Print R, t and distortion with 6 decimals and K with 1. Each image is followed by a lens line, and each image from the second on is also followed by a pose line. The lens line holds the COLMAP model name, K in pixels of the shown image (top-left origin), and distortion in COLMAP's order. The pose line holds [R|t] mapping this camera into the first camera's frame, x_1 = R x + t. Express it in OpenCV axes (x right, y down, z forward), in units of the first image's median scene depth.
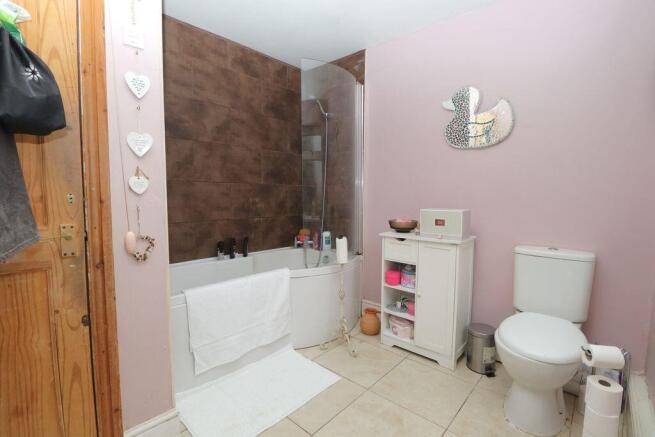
lens RADIAL K [[292.9, 0, 327.5], [0, 292.9, 218.5], [0, 0, 1]] dist [-0.000224, -0.000099]
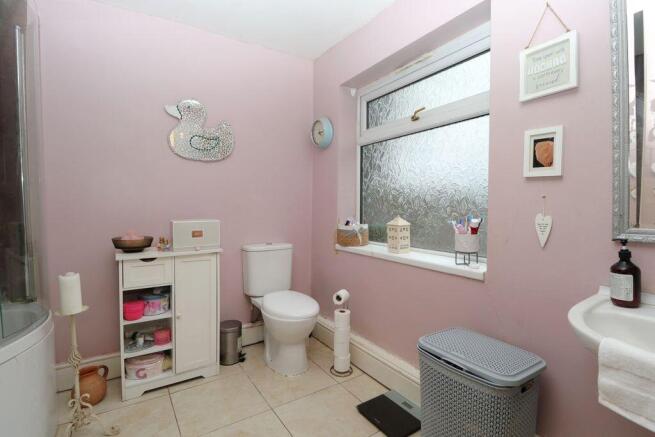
lens RADIAL K [[317.8, 0, 317.9], [0, 317.8, 215.4], [0, 0, 1]] dist [-0.027836, -0.000495]
pose [[0.275872, -0.046732, 0.960058, -0.477633], [0.072115, 0.997009, 0.027809, -0.044481], [-0.958485, 0.061563, 0.278417, 0.293197]]
